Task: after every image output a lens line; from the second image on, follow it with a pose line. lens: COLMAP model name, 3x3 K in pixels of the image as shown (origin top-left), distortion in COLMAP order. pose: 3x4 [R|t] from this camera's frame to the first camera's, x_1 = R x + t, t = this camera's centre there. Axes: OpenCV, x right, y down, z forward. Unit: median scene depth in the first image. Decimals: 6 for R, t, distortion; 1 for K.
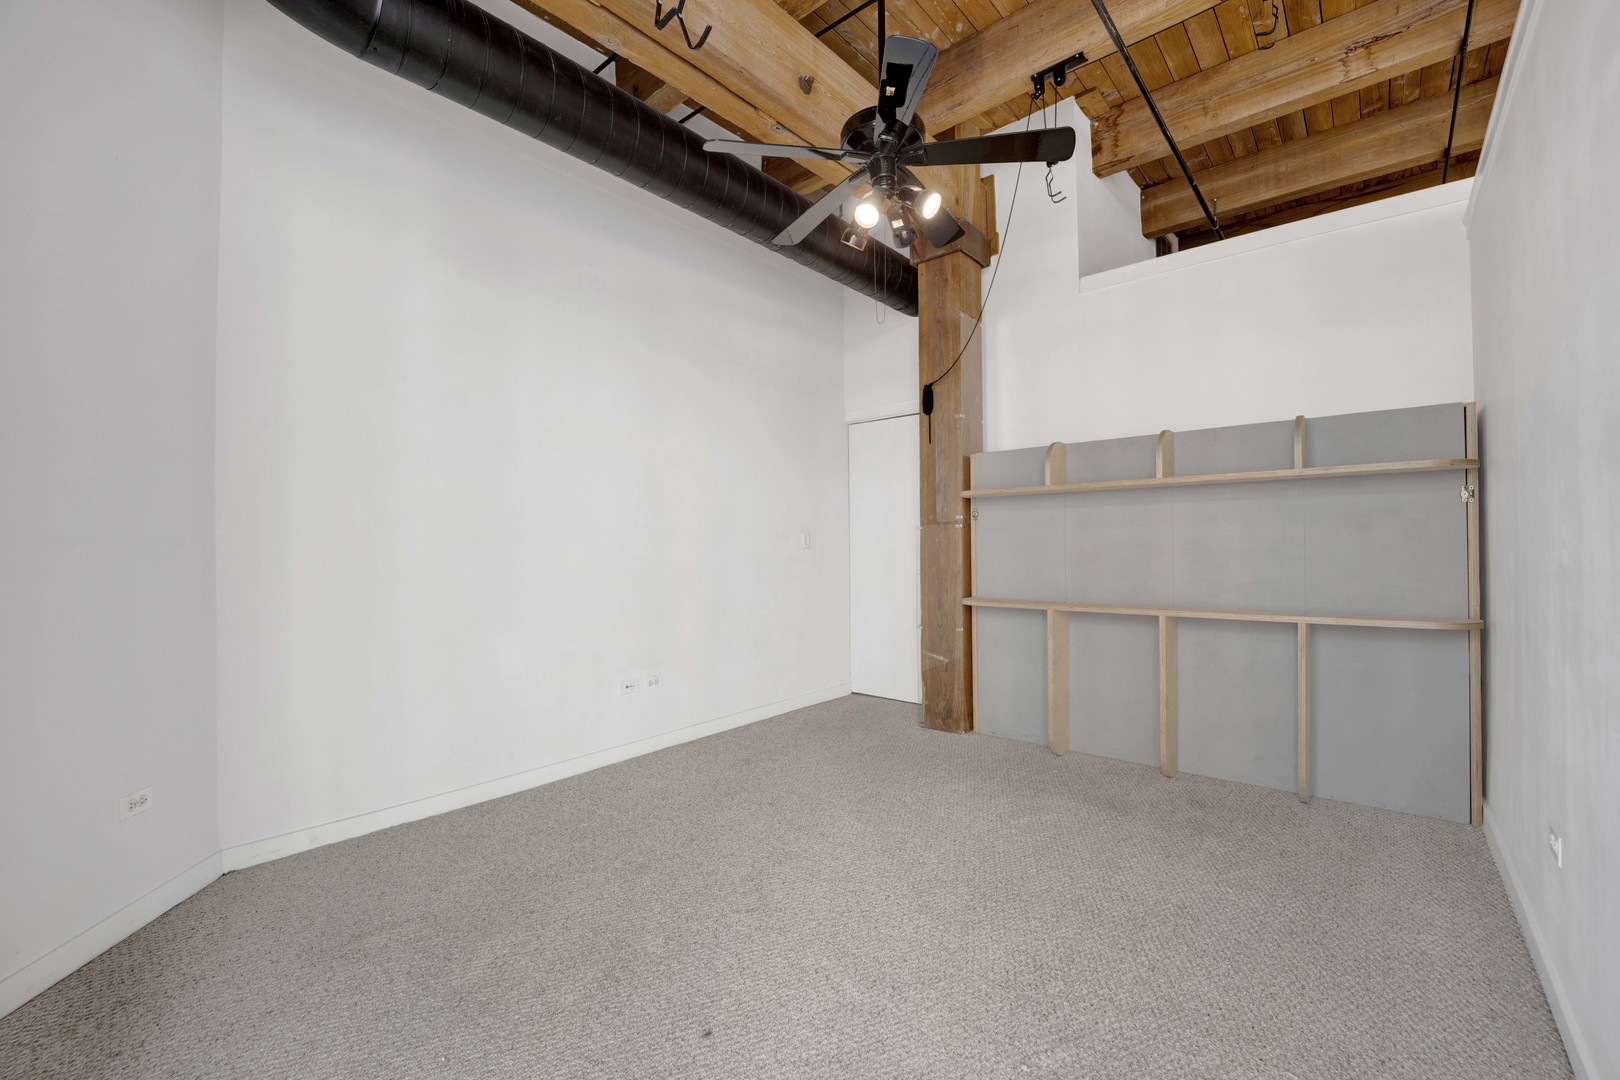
lens RADIAL K [[667.4, 0, 809.0], [0, 667.4, 528.6], [0, 0, 1]] dist [-0.023051, 0.000130]
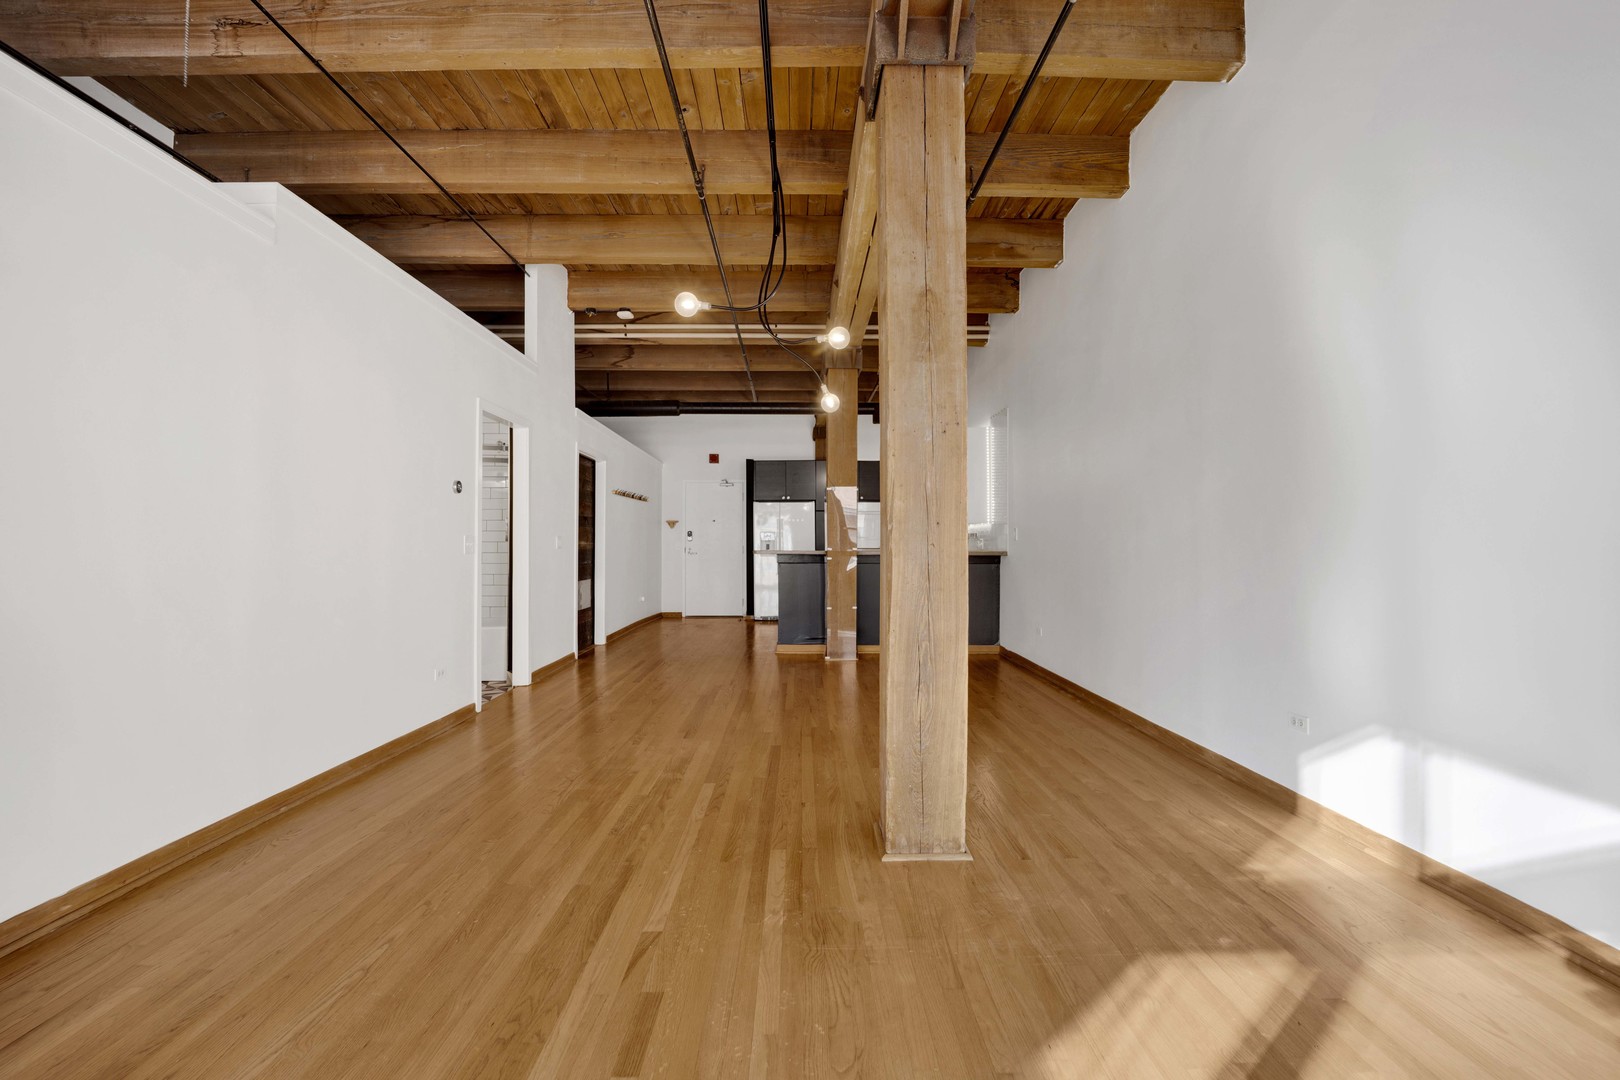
lens RADIAL K [[672.4, 0, 813.6], [0, 672.4, 537.6], [0, 0, 1]] dist [-0.021277, 0.000191]
pose [[0.718153, 0.012219, 0.695778, 0.708402], [-0.014582, 0.999891, -0.002509, 0.000388], [-0.695733, -0.008344, 0.718252, -0.255264]]
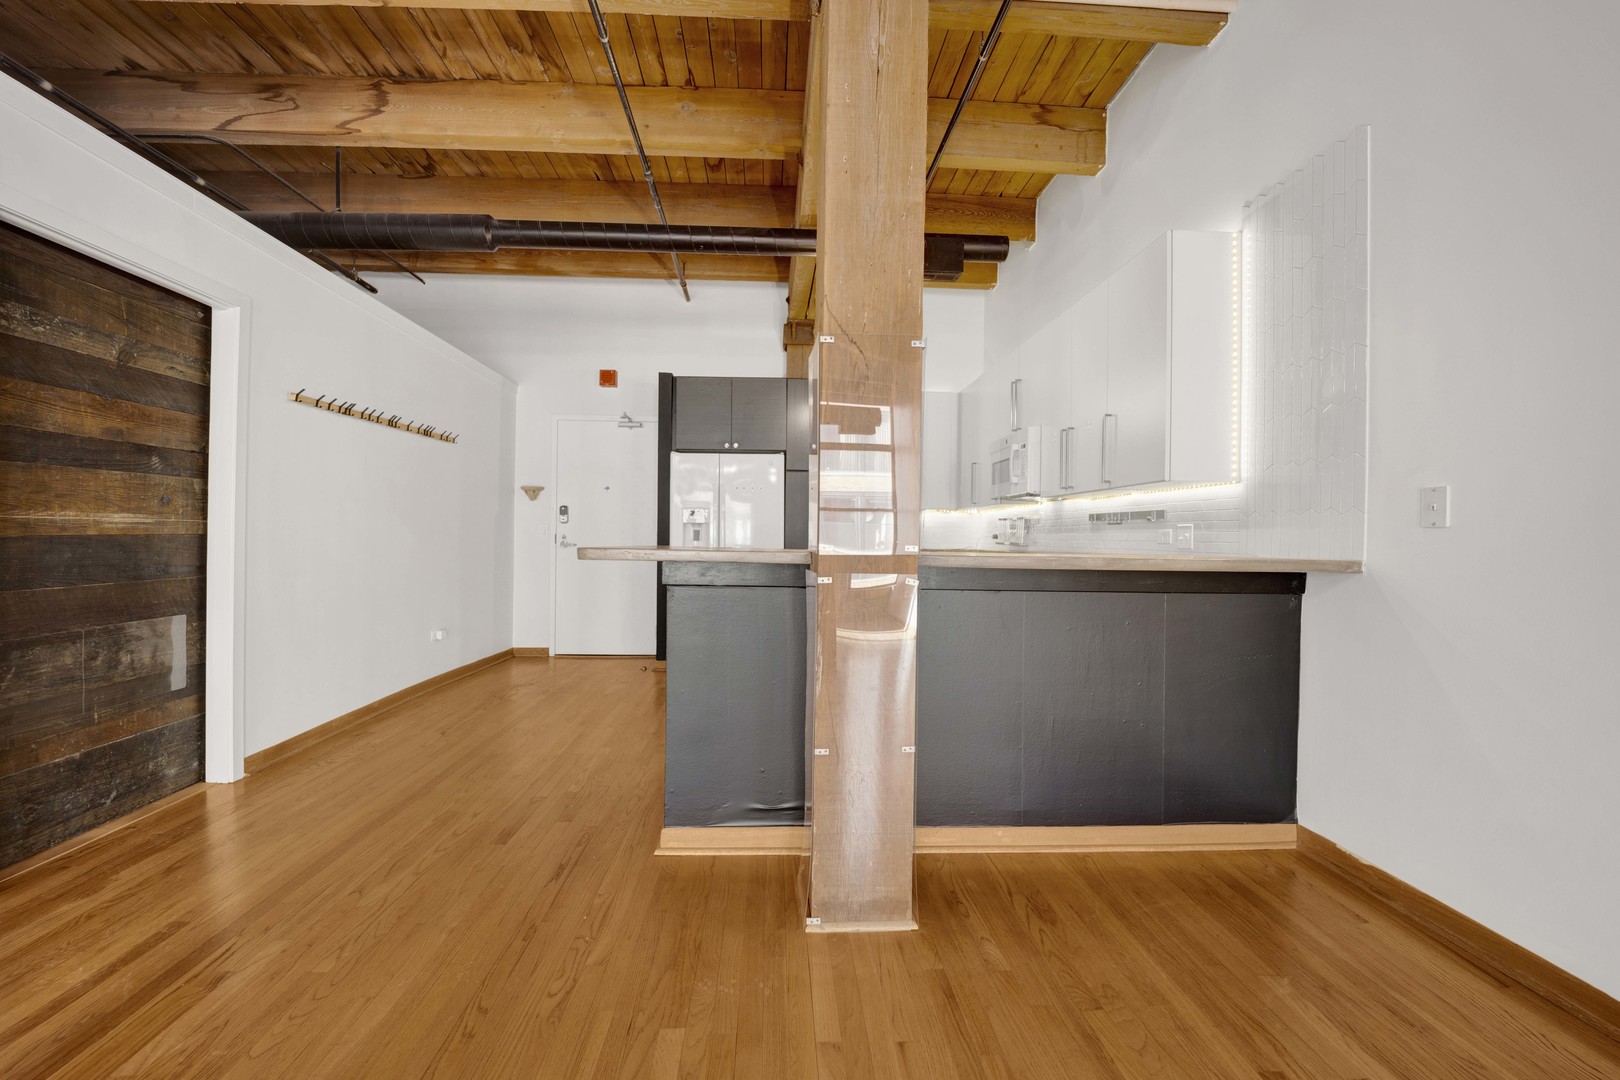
lens RADIAL K [[667.4, 0, 809.0], [0, 667.4, 528.6], [0, 0, 1]] dist [-0.023051, 0.000130]
pose [[0.693104, 0.018906, 0.720589, 1.599871], [-0.028256, 0.999600, 0.000952, 0.011653], [-0.720283, -0.021021, 0.693361, 0.649725]]
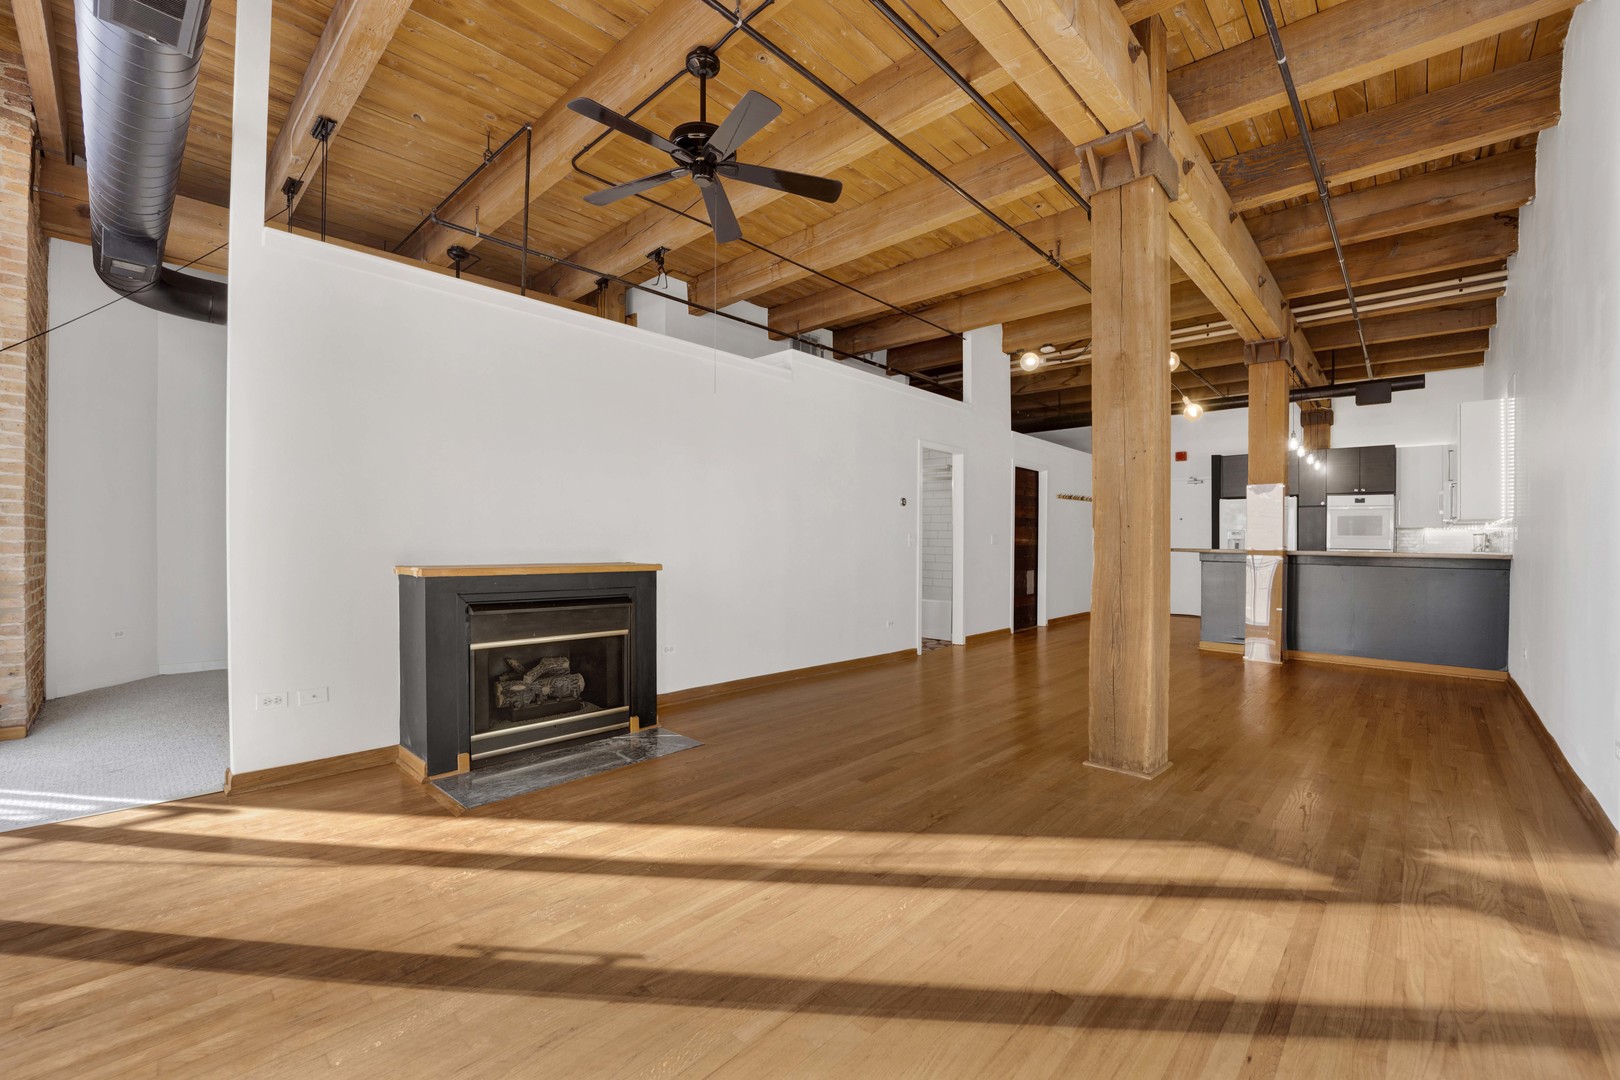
lens RADIAL K [[666.7, 0, 810.0], [0, 666.7, 540.0], [0, 0, 1]] dist [-0.014713, -0.000038]
pose [[0.999900, 0.014136, -0.000526, 0.833562], [-0.014126, 0.999769, 0.016214, -0.006564], [0.000756, -0.016205, 0.999868, -0.753035]]
